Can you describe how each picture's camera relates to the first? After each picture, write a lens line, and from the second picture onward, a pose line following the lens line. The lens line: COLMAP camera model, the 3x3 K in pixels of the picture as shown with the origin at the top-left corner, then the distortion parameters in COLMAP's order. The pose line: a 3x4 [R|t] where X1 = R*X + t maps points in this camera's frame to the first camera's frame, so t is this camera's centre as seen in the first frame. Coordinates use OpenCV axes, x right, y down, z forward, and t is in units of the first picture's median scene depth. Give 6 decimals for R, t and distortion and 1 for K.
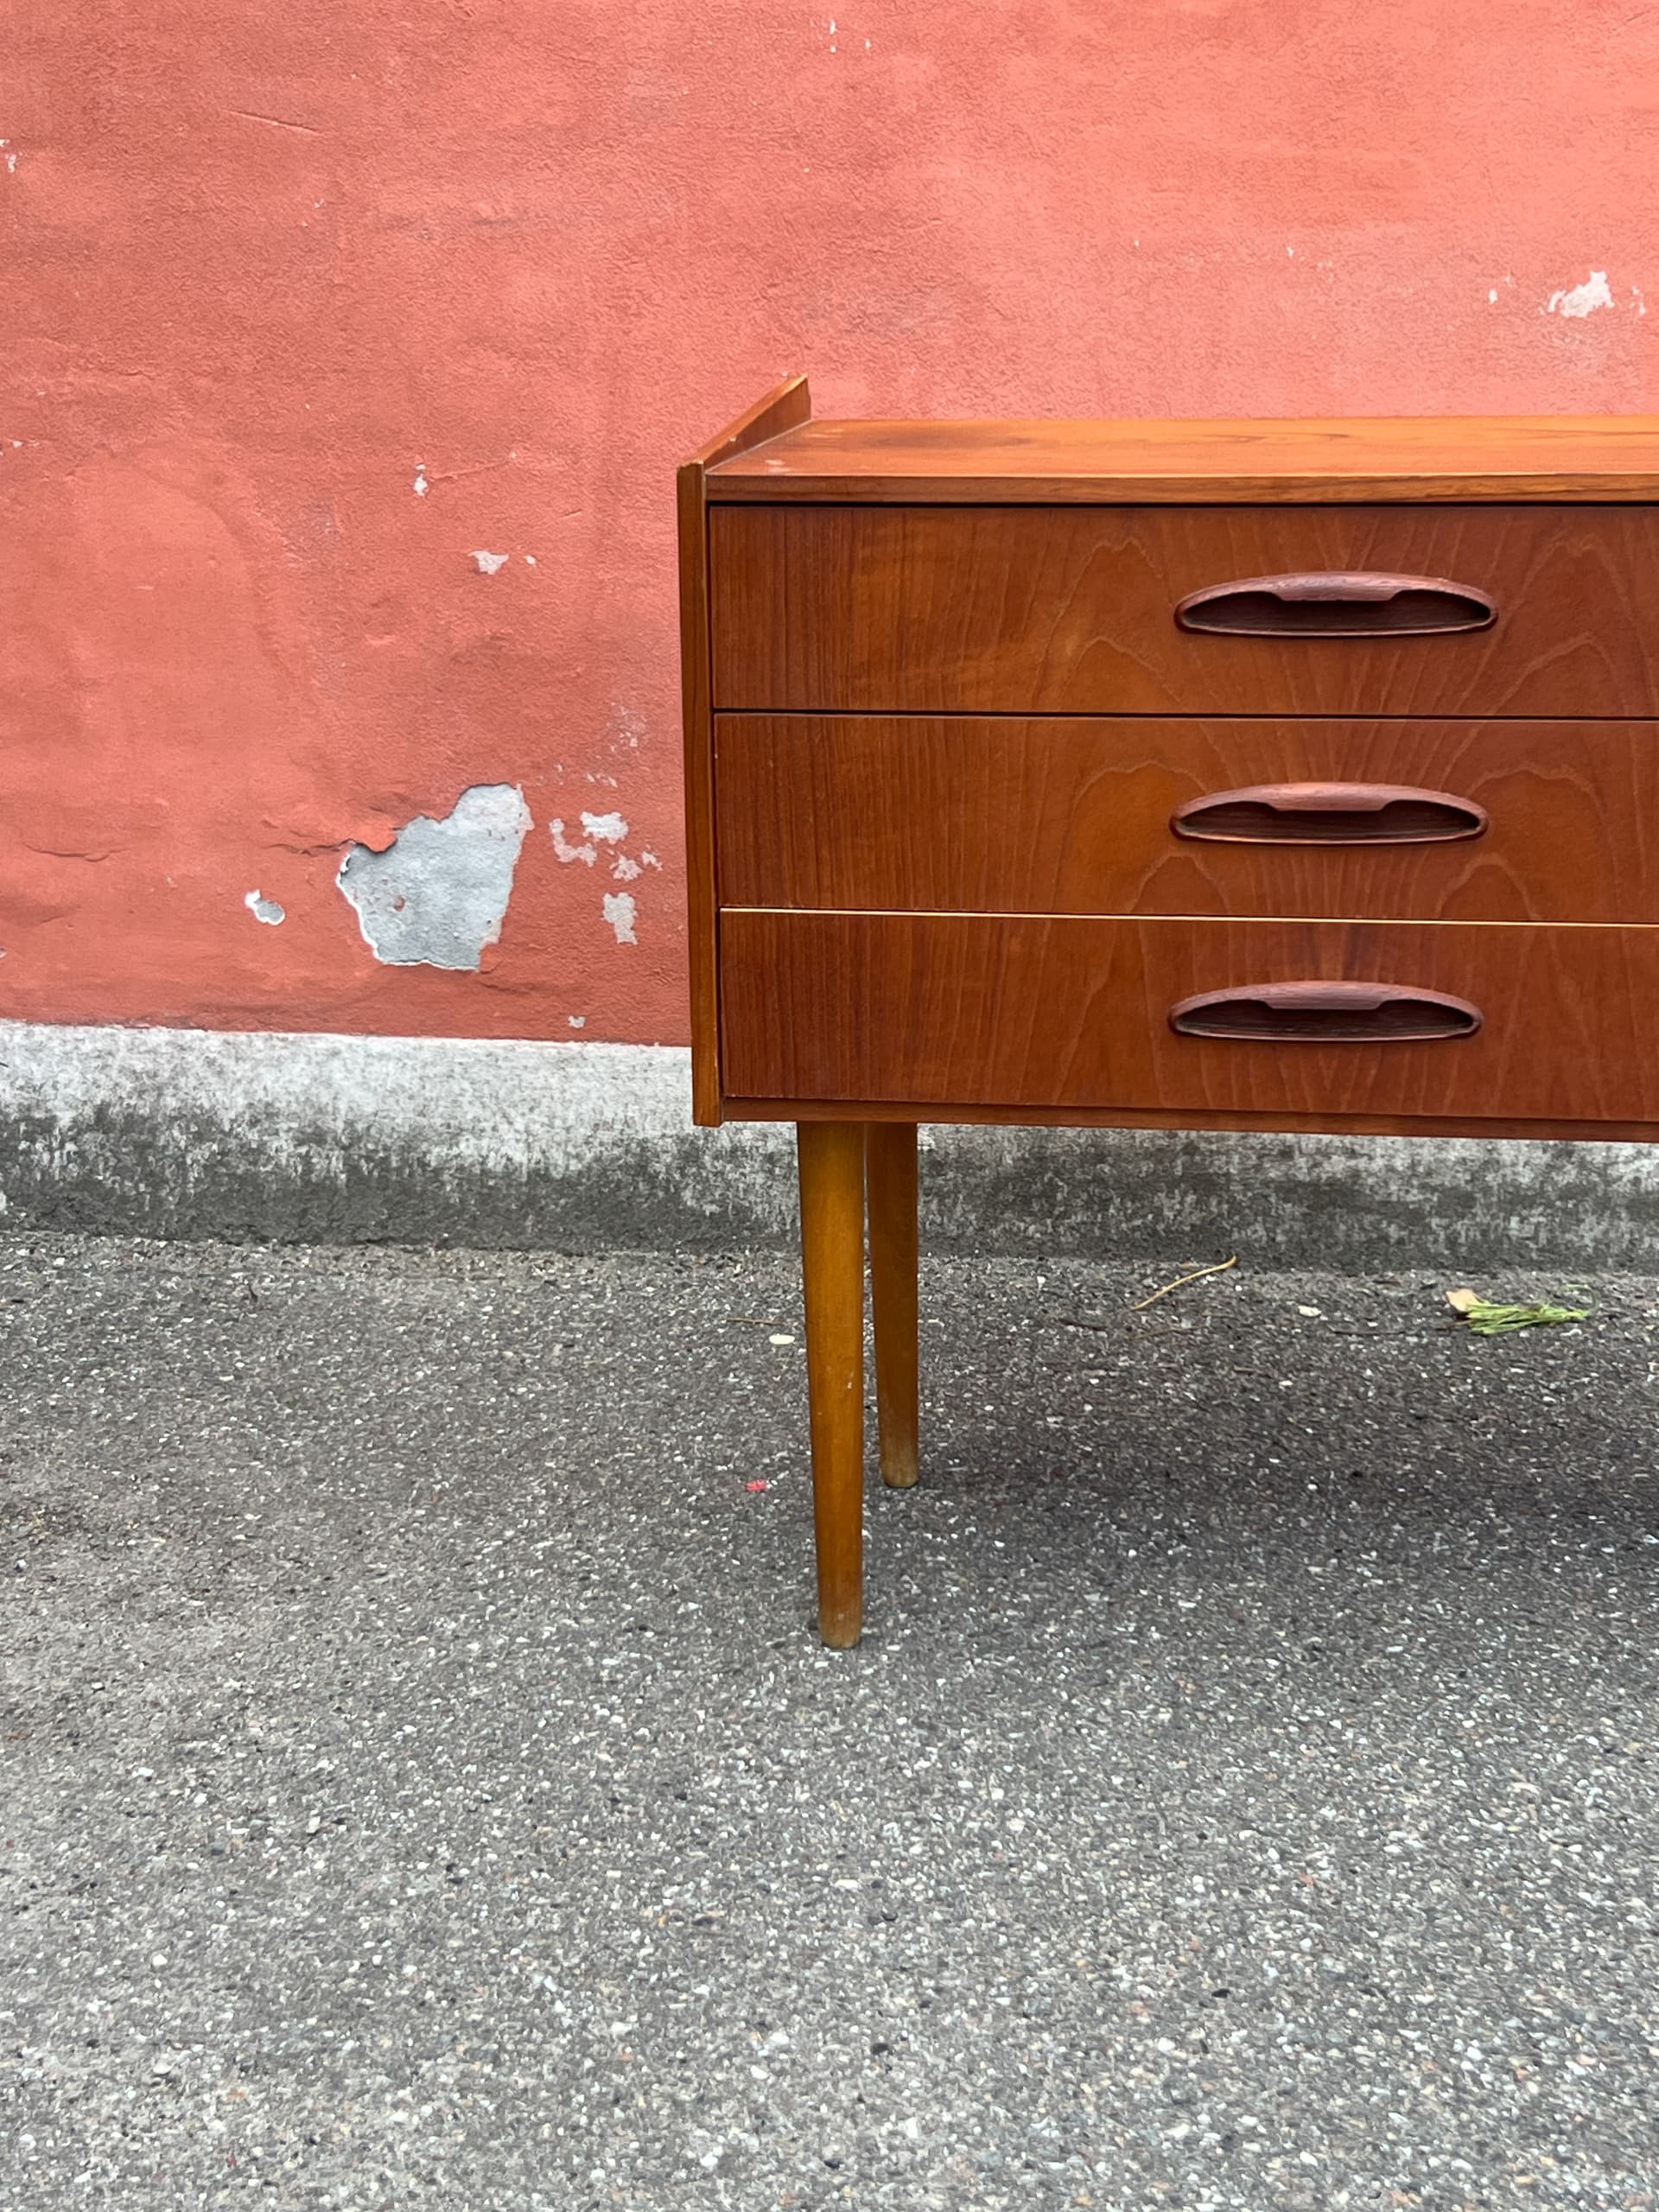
lens RADIAL K [[3220.2, 0, 839.5], [0, 3220.2, 1110.1], [0, 0, 1]] dist [0.057632, 0.000000]
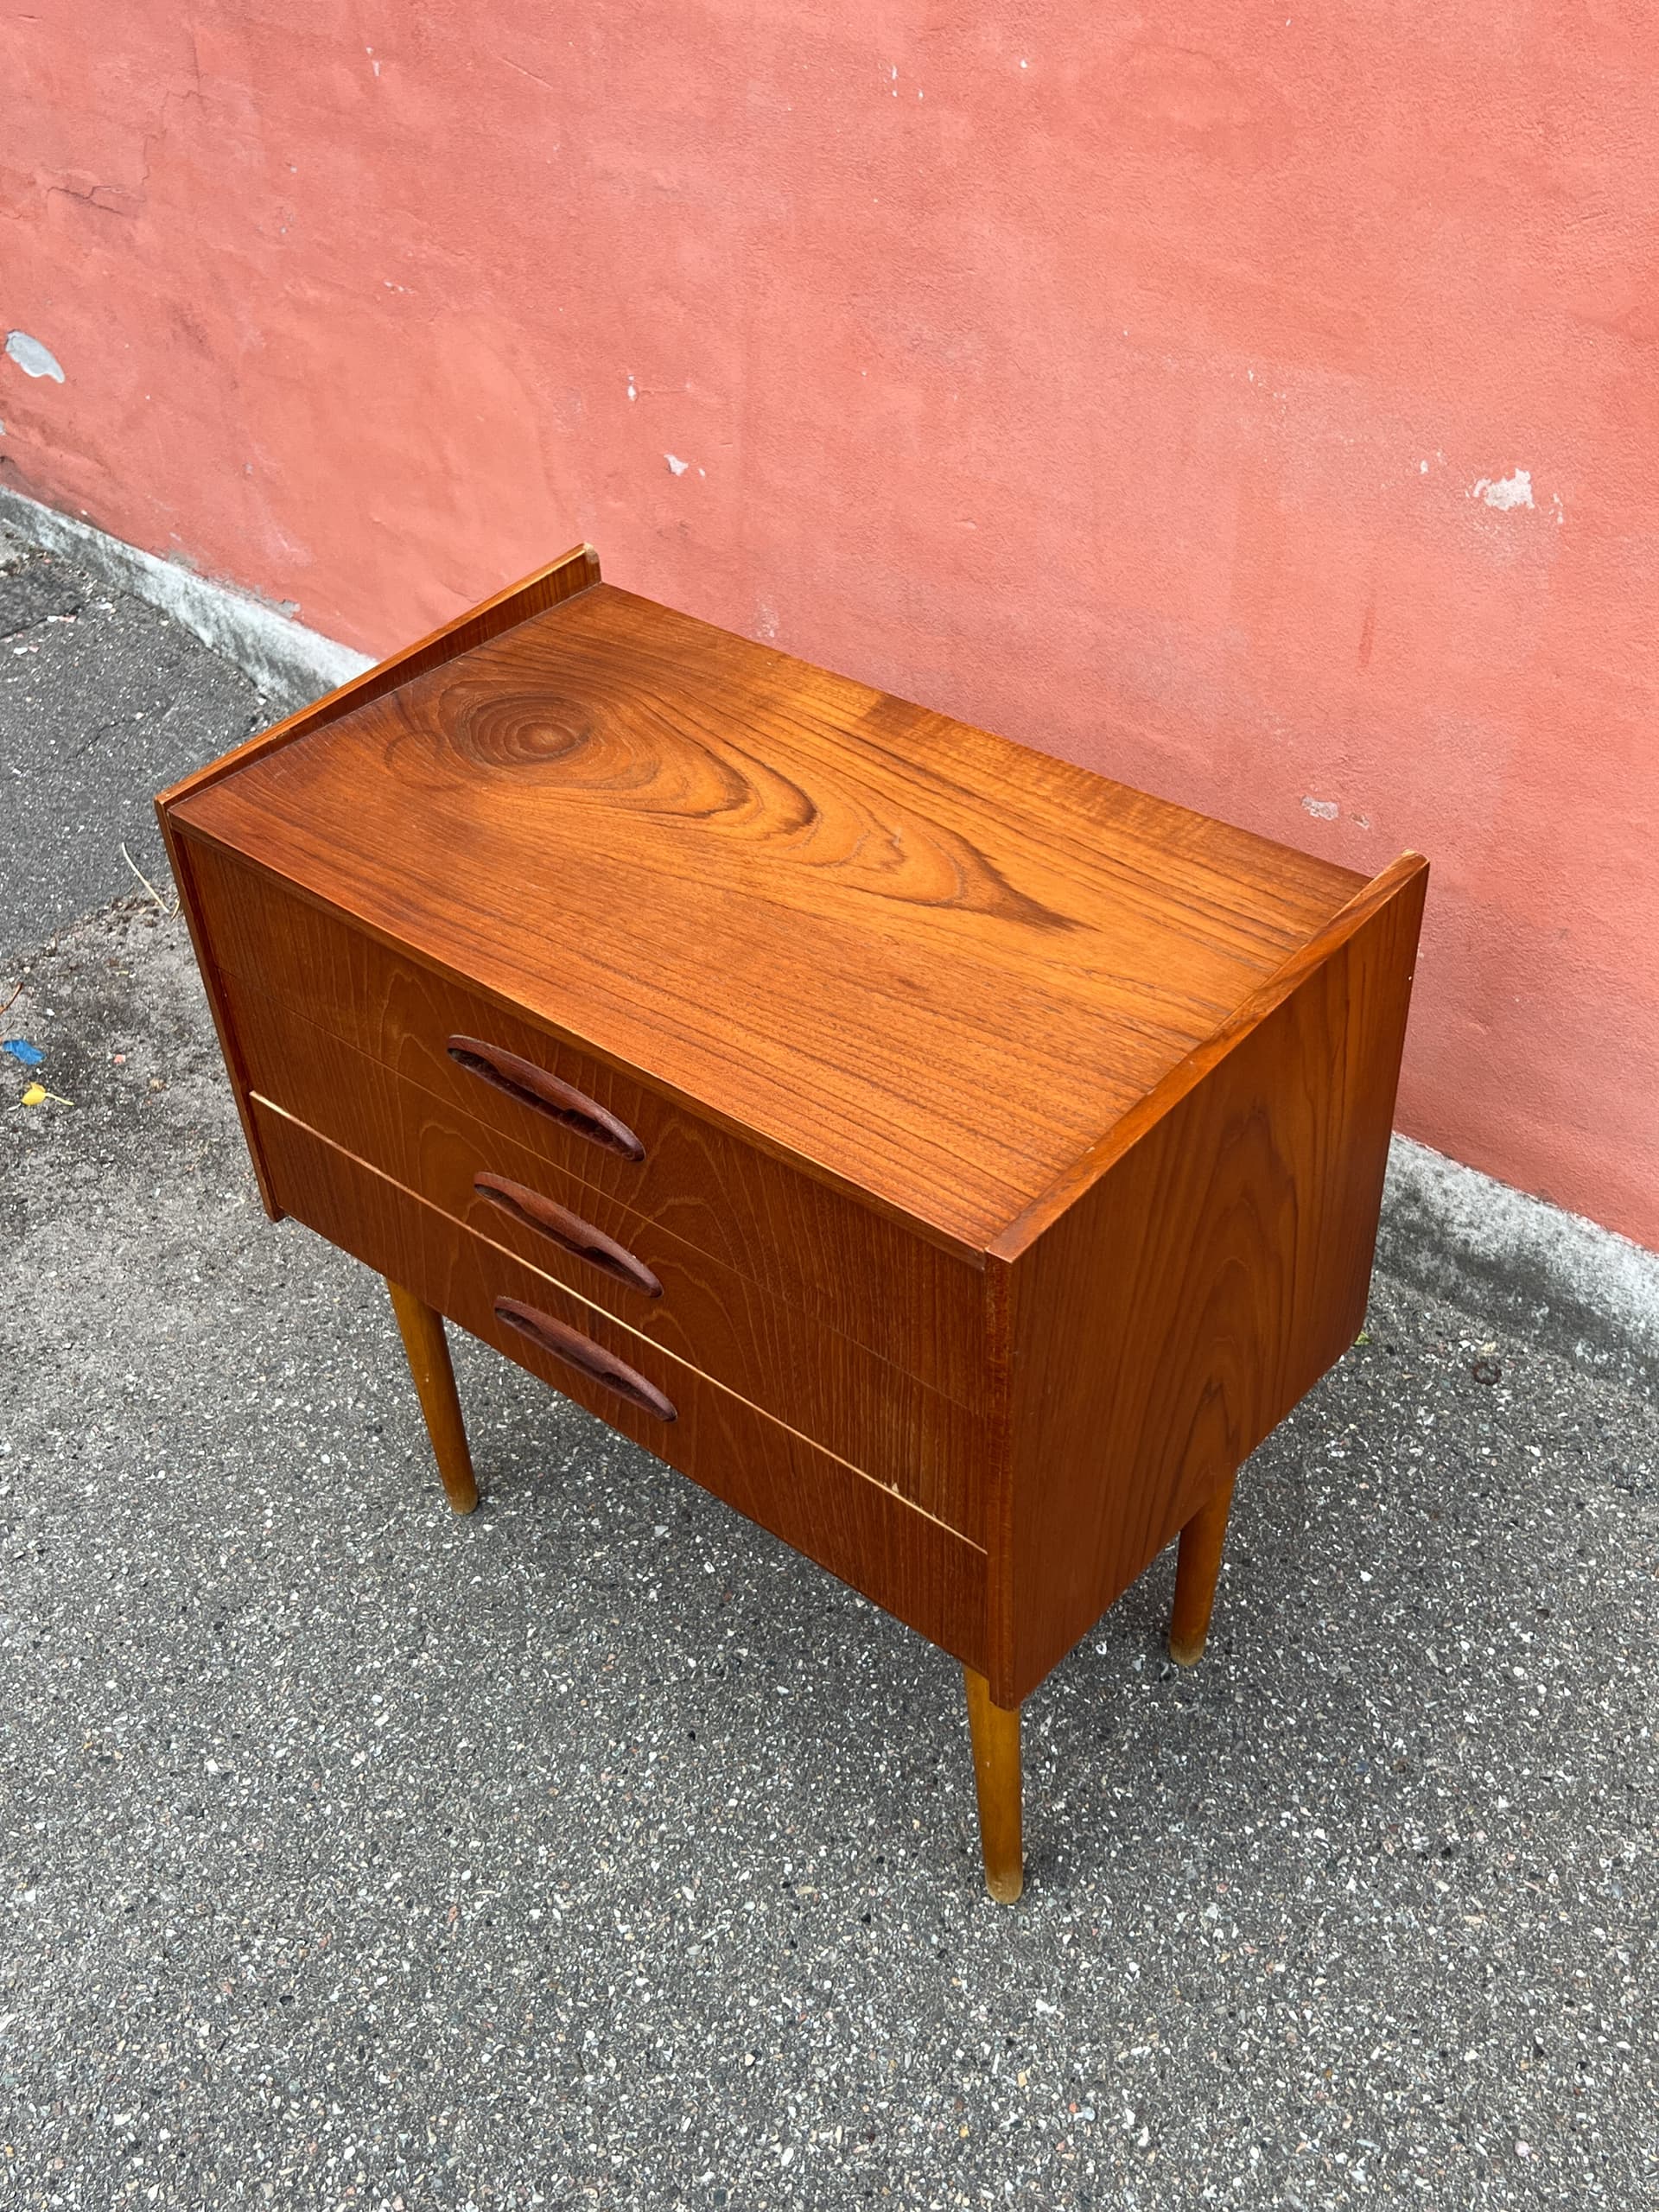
lens RADIAL K [[2277.7, 0, 820.6], [0, 2277.7, 1082.9], [0, 0, 1]] dist [0.023241, 0.000000]
pose [[0.834830, 0.326488, -0.443243, 0.415760], [-0.114250, 0.890376, 0.440655, -0.368769], [0.538522, -0.317232, 0.780614, 0.306628]]
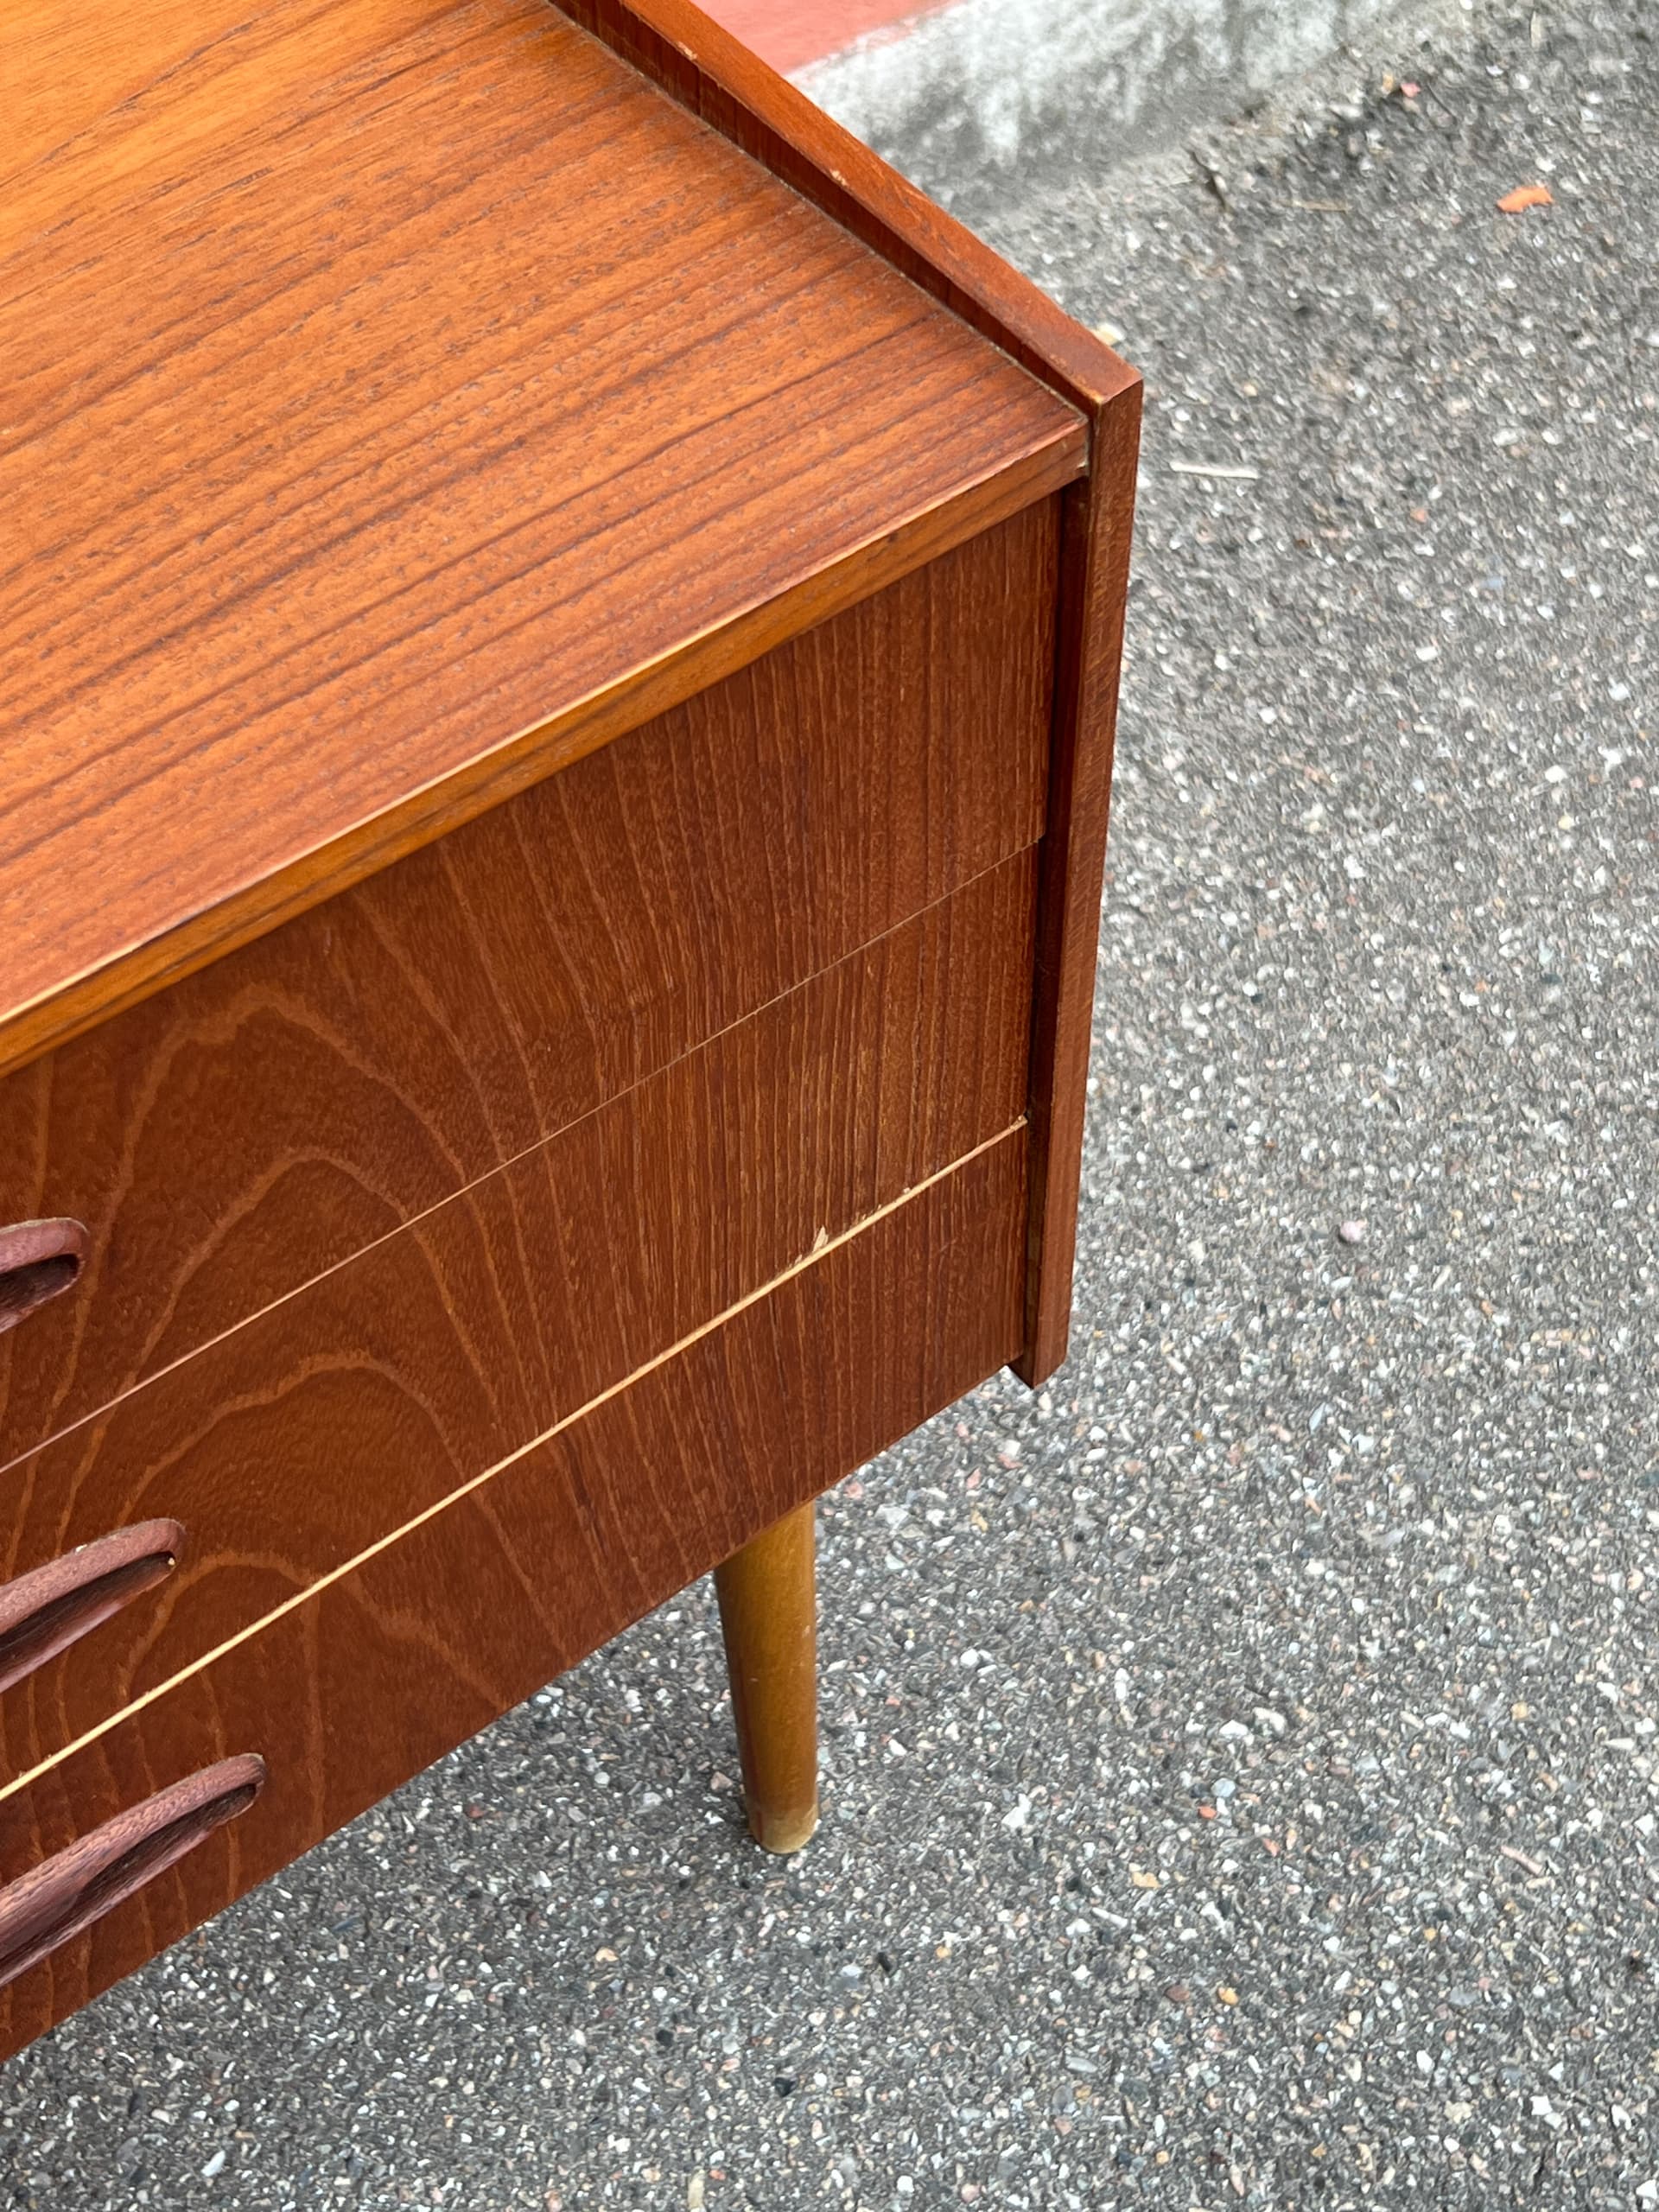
lens RADIAL K [[3220.2, 0, 817.1], [0, 3220.2, 1119.4], [0, 0, 1]] dist [0.057632, 0.000000]
pose [[0.692059, -0.563755, 0.450816, 0.072306], [0.204527, 0.752087, 0.626525, -0.266864], [-0.692260, -0.341388, 0.635791, 0.499589]]
